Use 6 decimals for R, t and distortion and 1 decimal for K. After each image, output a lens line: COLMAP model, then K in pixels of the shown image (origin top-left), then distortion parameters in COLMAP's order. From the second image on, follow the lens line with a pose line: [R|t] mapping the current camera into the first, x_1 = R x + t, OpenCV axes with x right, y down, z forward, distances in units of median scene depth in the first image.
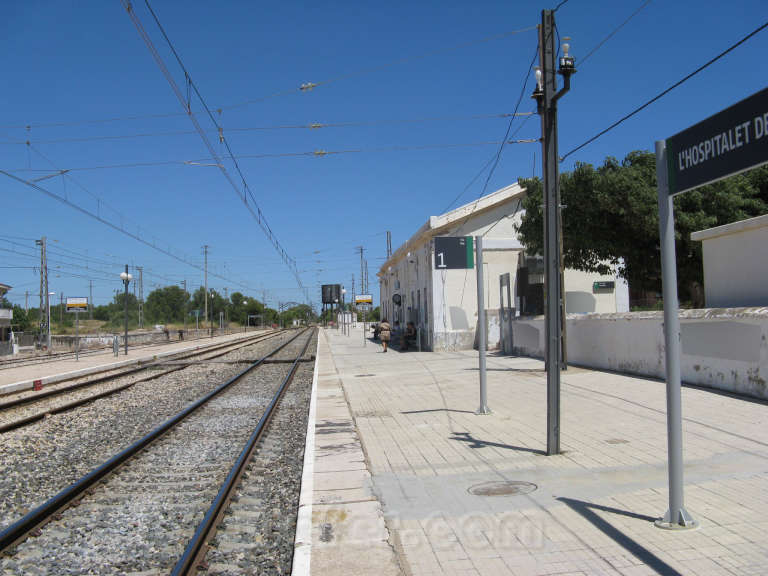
lens RADIAL K [[790.1, 0, 384.0], [0, 790.1, 288.0], [0, 0, 1]] dist [-0.199044, 0.218110]
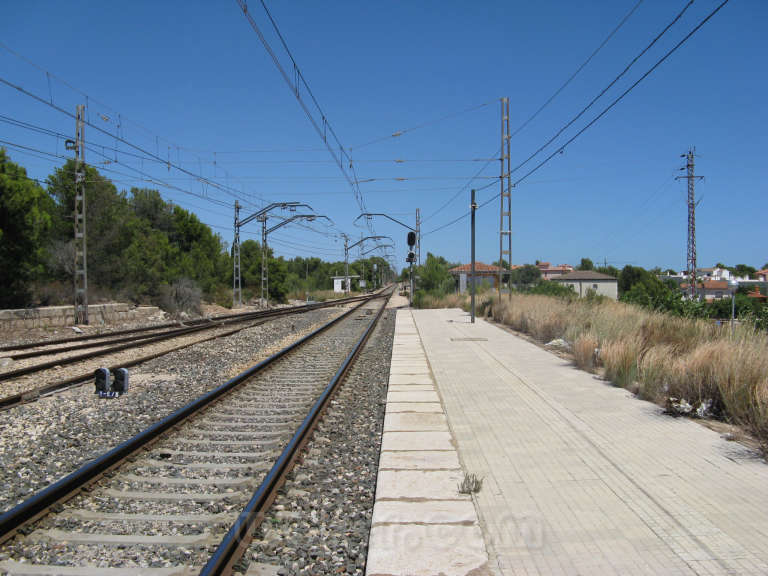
lens RADIAL K [[790.1, 0, 384.0], [0, 790.1, 288.0], [0, 0, 1]] dist [-0.199044, 0.218110]
pose [[0.994629, 0.025184, -0.100393, -0.090426], [-0.020186, 0.998520, 0.050500, 0.045830], [0.101516, -0.048202, 0.993665, 1.108448]]
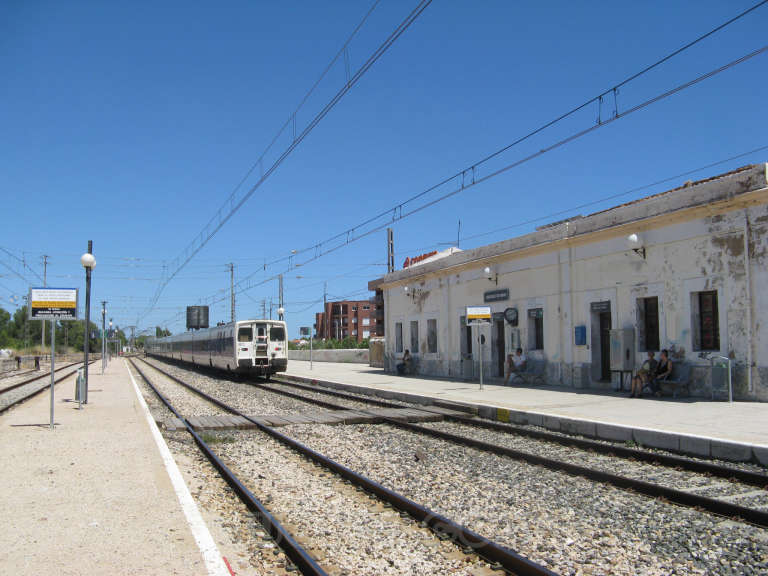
lens RADIAL K [[790.1, 0, 384.0], [0, 790.1, 288.0], [0, 0, 1]] dist [-0.199044, 0.218110]
pose [[0.969505, 0.032254, 0.242941, -0.079067], [-0.022913, 0.998889, -0.041179, 0.006538], [-0.243999, 0.034357, 0.969167, 0.125884]]
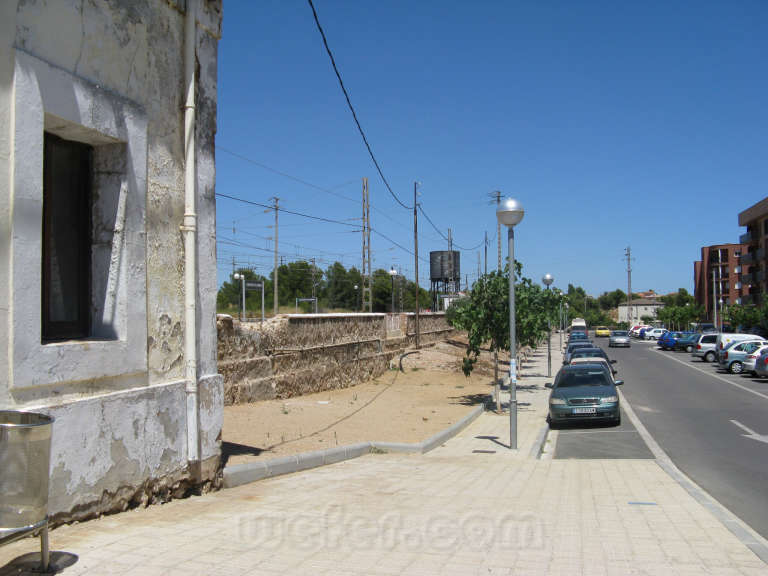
lens RADIAL K [[790.1, 0, 384.0], [0, 790.1, 288.0], [0, 0, 1]] dist [-0.199044, 0.218110]
pose [[0.949230, 0.005512, -0.314534, 0.087606], [0.000202, 0.999836, 0.018134, 0.013983], [0.314583, -0.017277, 0.949073, 0.388031]]
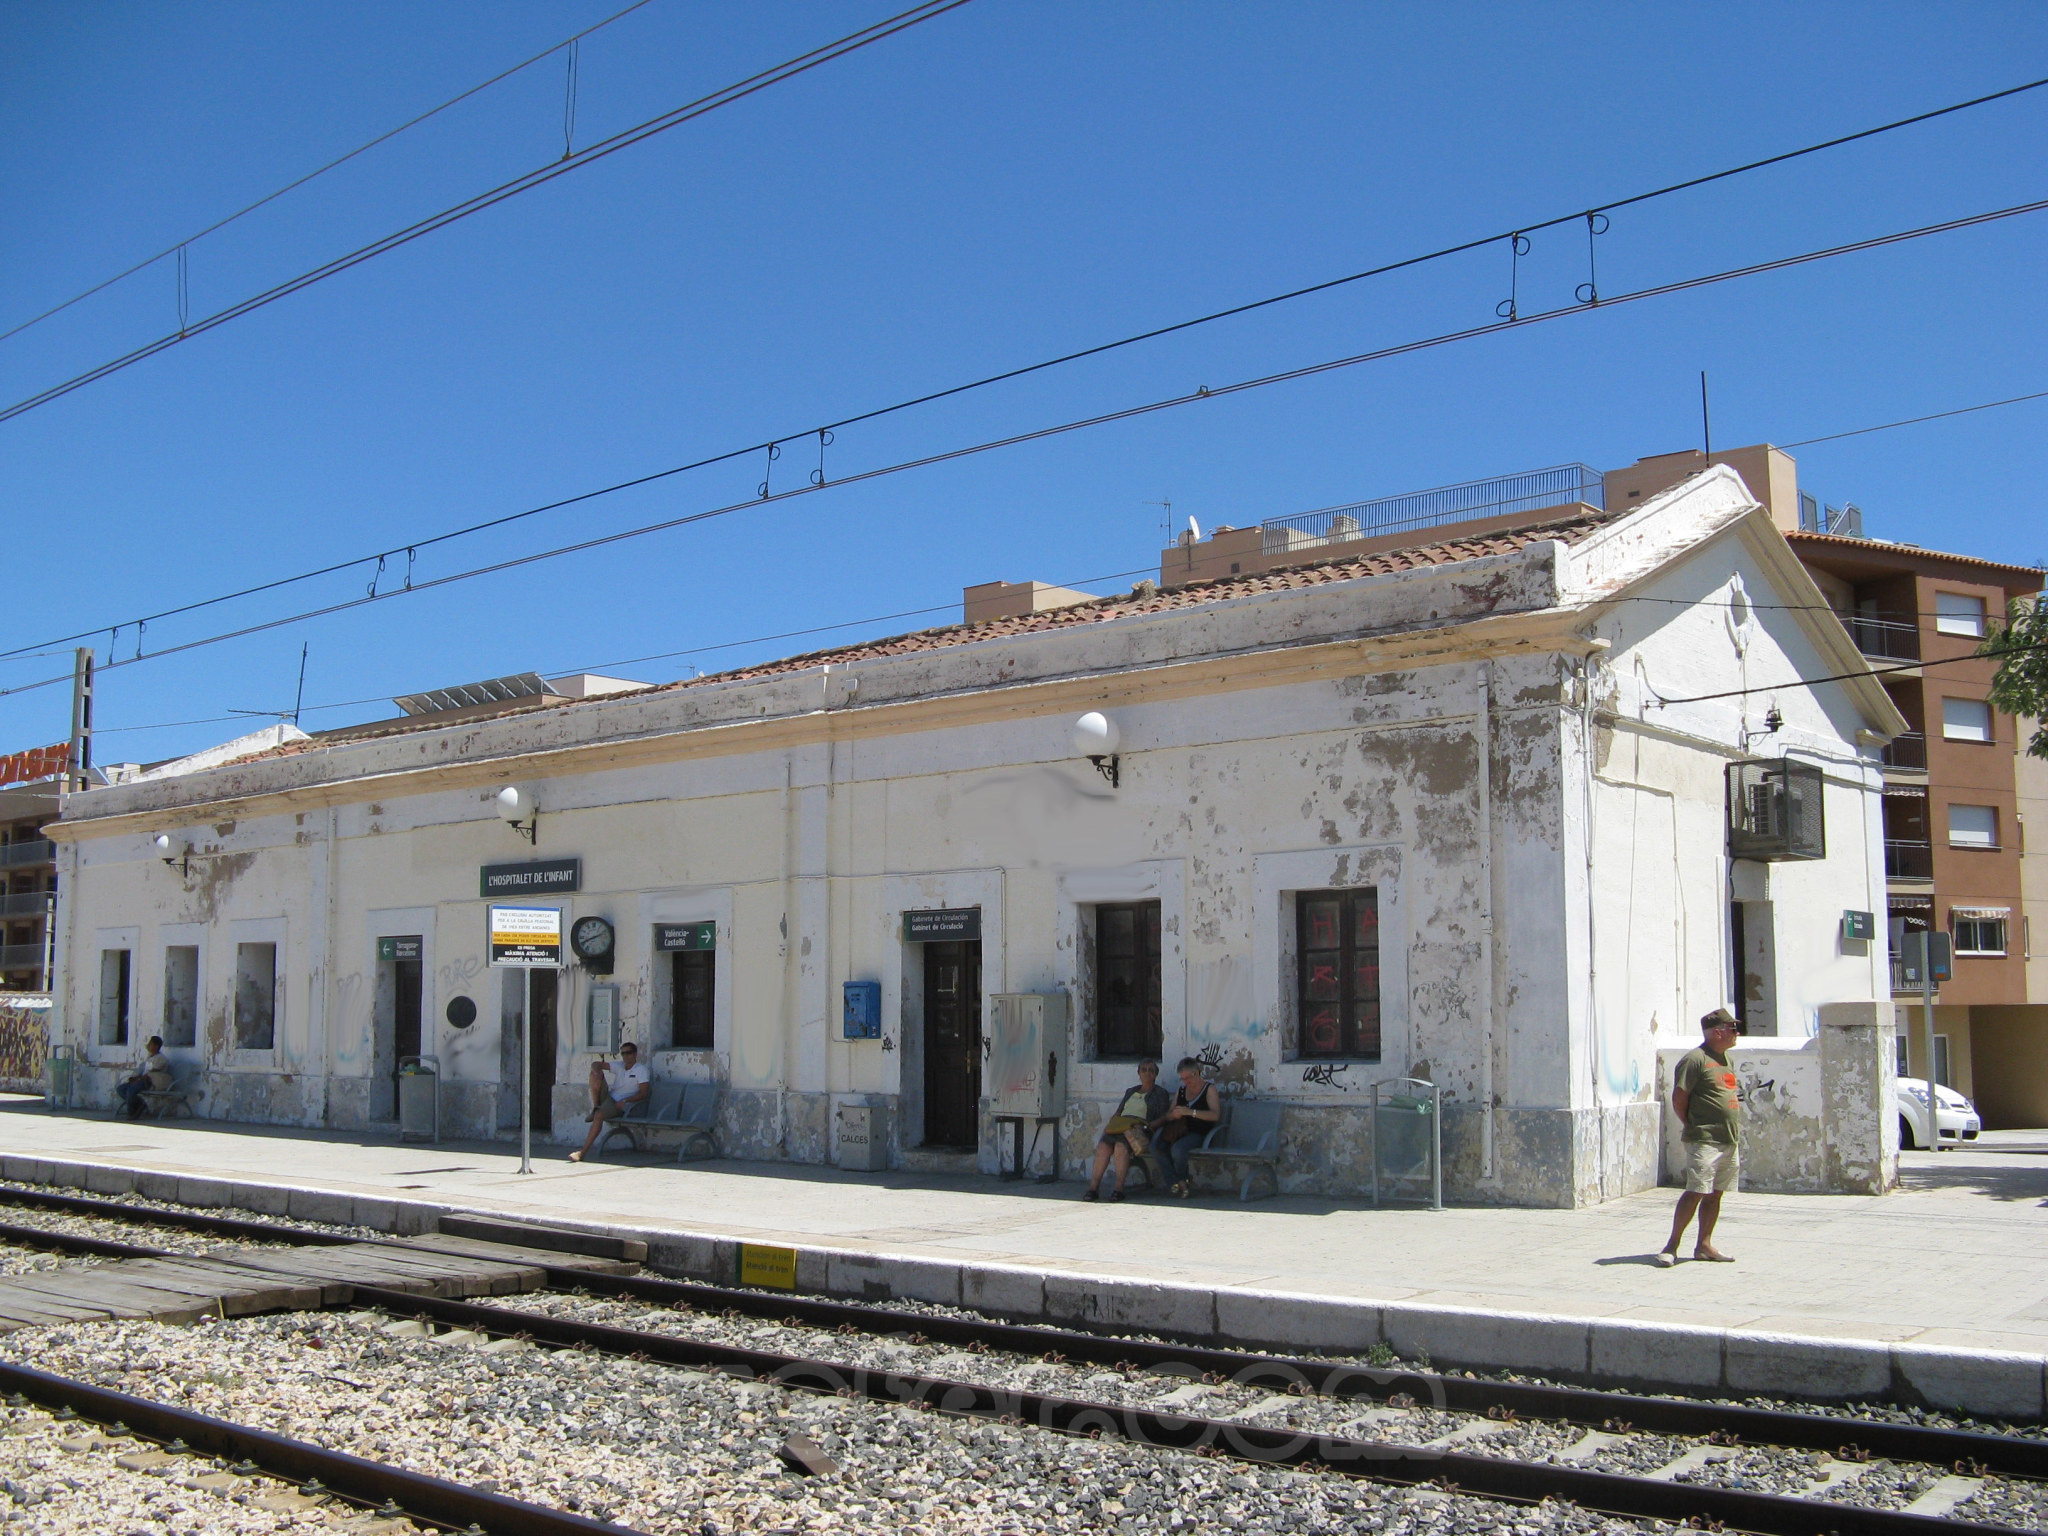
lens RADIAL K [[2106.9, 0, 1024.0], [0, 2106.9, 768.0], [0, 0, 1]] dist [-0.199044, 0.218110]
pose [[0.705802, 0.112928, 0.699350, -0.095989], [-0.046446, 0.992465, -0.113384, 0.008357], [-0.706885, 0.047545, 0.705729, 0.167817]]
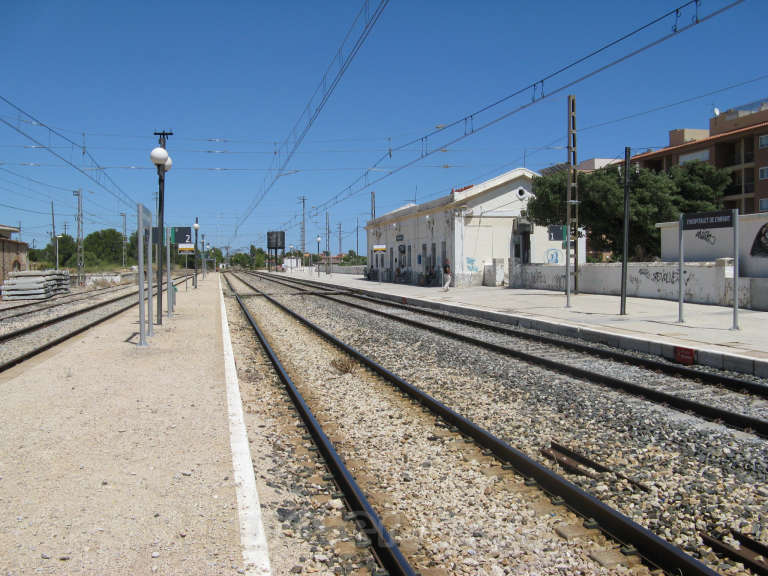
lens RADIAL K [[790.1, 0, 384.0], [0, 790.1, 288.0], [0, 0, 1]] dist [-0.199044, 0.218110]
pose [[0.991709, 0.016204, 0.127481, -0.057331], [-0.024834, 0.997484, 0.066401, -0.002256], [-0.126084, -0.069016, 0.989616, -0.093918]]
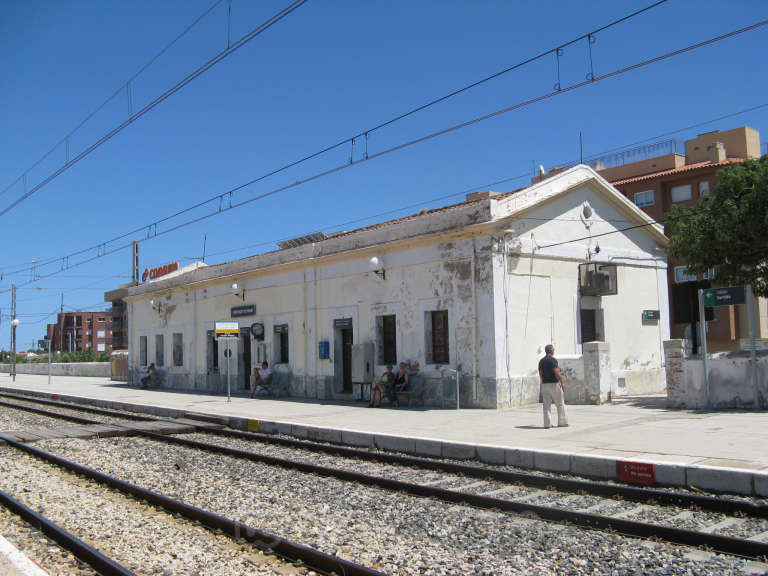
lens RADIAL K [[790.1, 0, 384.0], [0, 790.1, 288.0], [0, 0, 1]] dist [-0.199044, 0.218110]
pose [[0.837660, 0.054385, 0.543477, -0.084915], [-0.022715, 0.997638, -0.064821, 0.006045], [-0.545719, 0.041953, 0.836917, 0.118605]]
